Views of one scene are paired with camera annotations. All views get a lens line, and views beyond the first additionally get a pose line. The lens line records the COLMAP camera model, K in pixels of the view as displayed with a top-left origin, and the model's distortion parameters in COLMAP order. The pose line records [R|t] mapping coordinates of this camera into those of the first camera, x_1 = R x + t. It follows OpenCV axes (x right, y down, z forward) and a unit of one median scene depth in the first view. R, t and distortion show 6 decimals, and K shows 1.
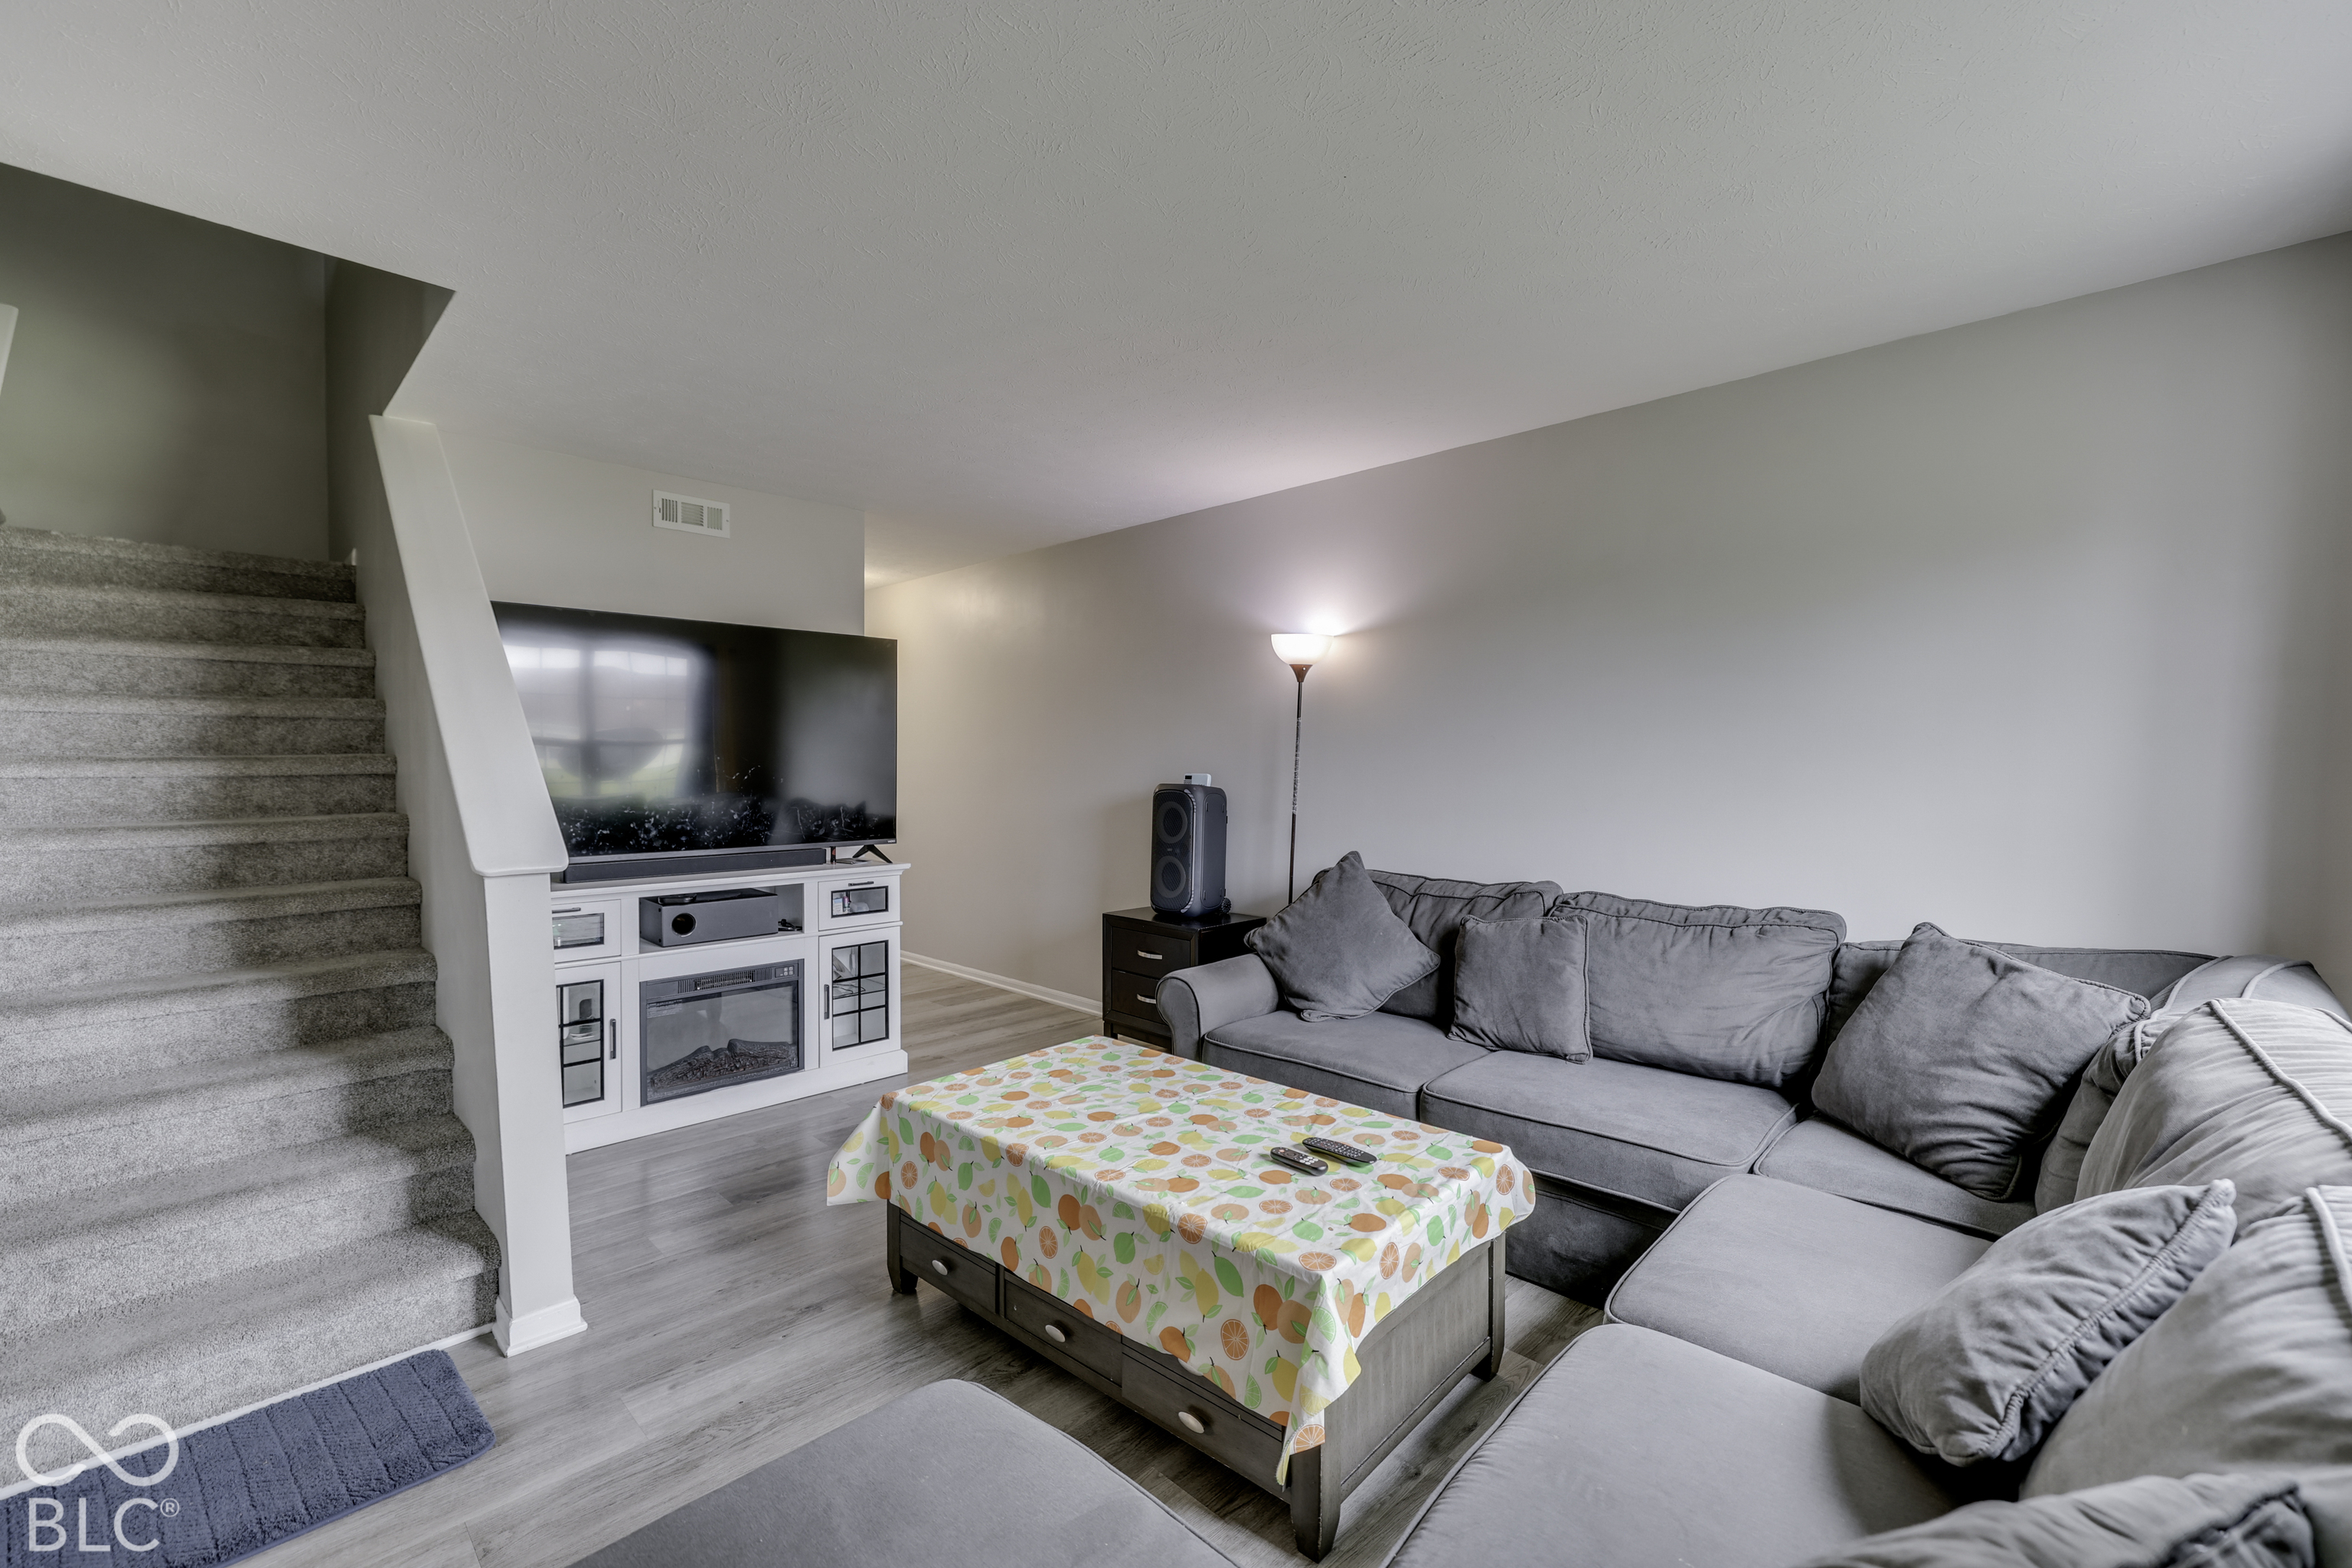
lens RADIAL K [[991.4, 0, 1177.1], [0, 991.4, 781.6], [0, 0, 1]] dist [0.004982, -0.001405]
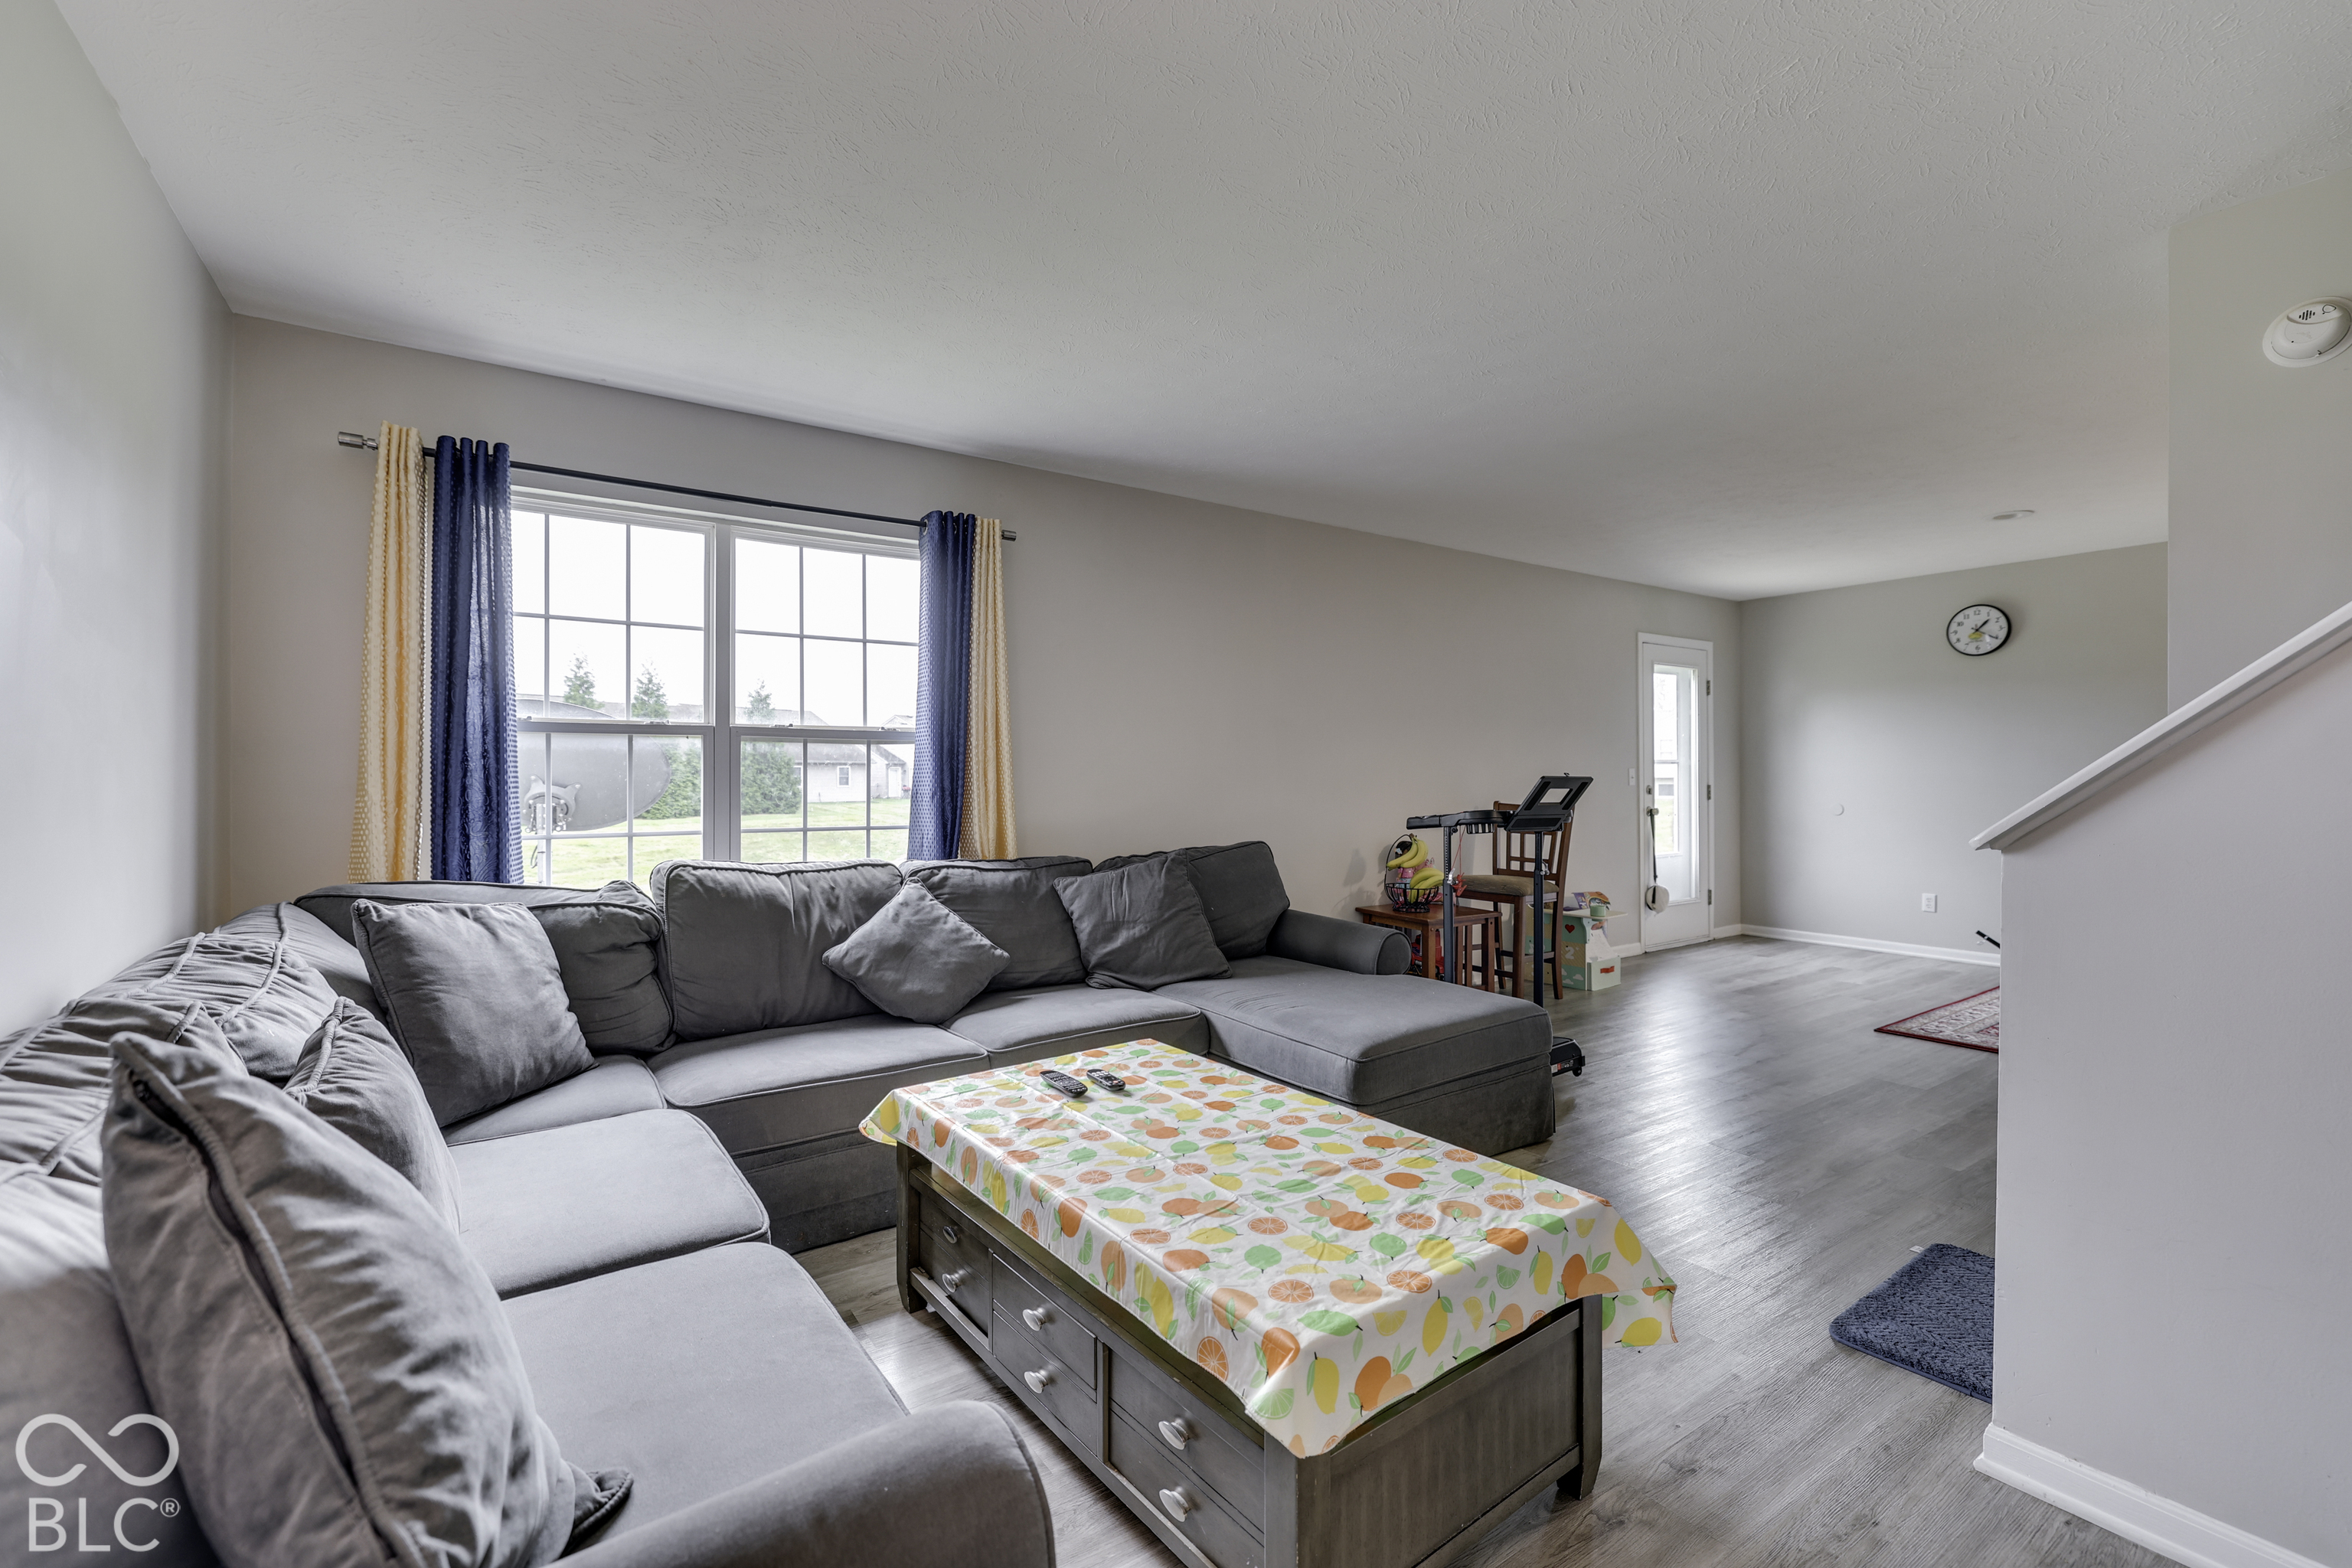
lens RADIAL K [[991.4, 0, 1168.2], [0, 991.4, 776.8], [0, 0, 1]] dist [0.004982, -0.001405]
pose [[-0.981780, -0.002206, 0.190011, -0.128426], [0.001577, 0.999804, 0.019757, 0.014012], [-0.190017, 0.019697, -0.981583, 1.679905]]
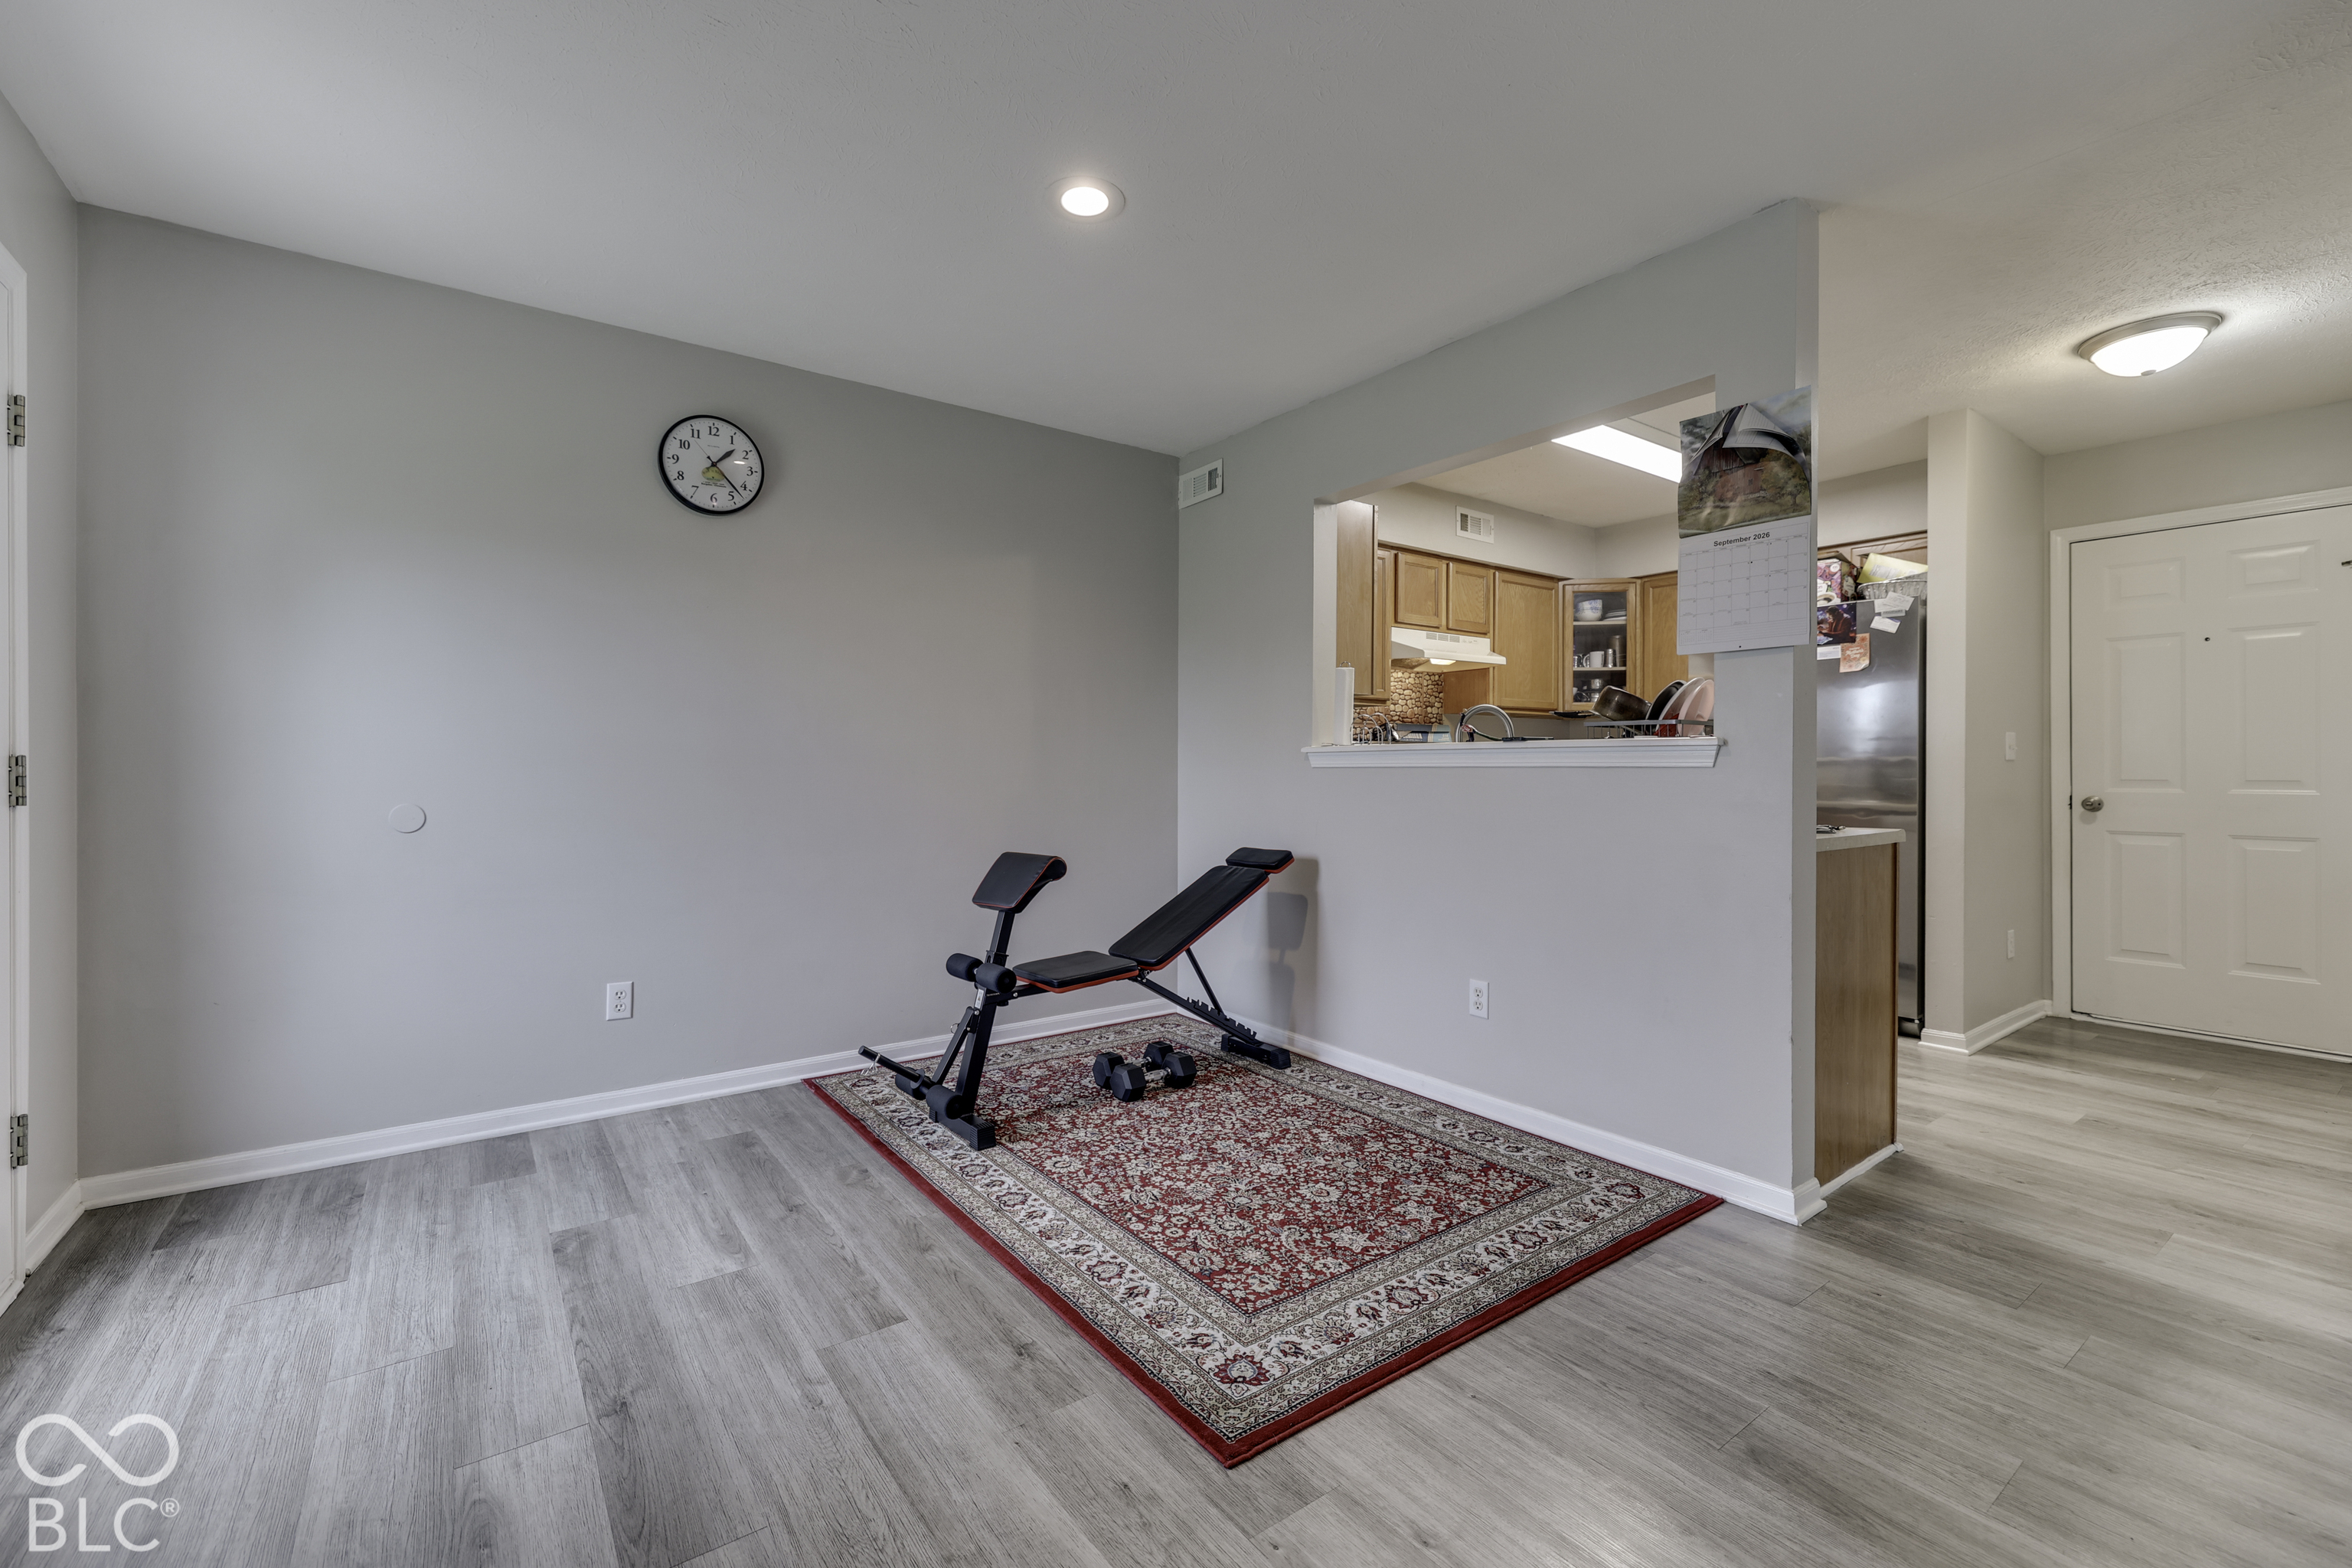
lens RADIAL K [[991.4, 0, 1173.8], [0, 991.4, 768.9], [0, 0, 1]] dist [0.004982, -0.001405]
pose [[-0.157586, -0.003829, -0.987498, -0.446085], [-0.019534, 0.999809, -0.000760, 0.088886], [0.987312, 0.019170, -0.157631, -0.328696]]
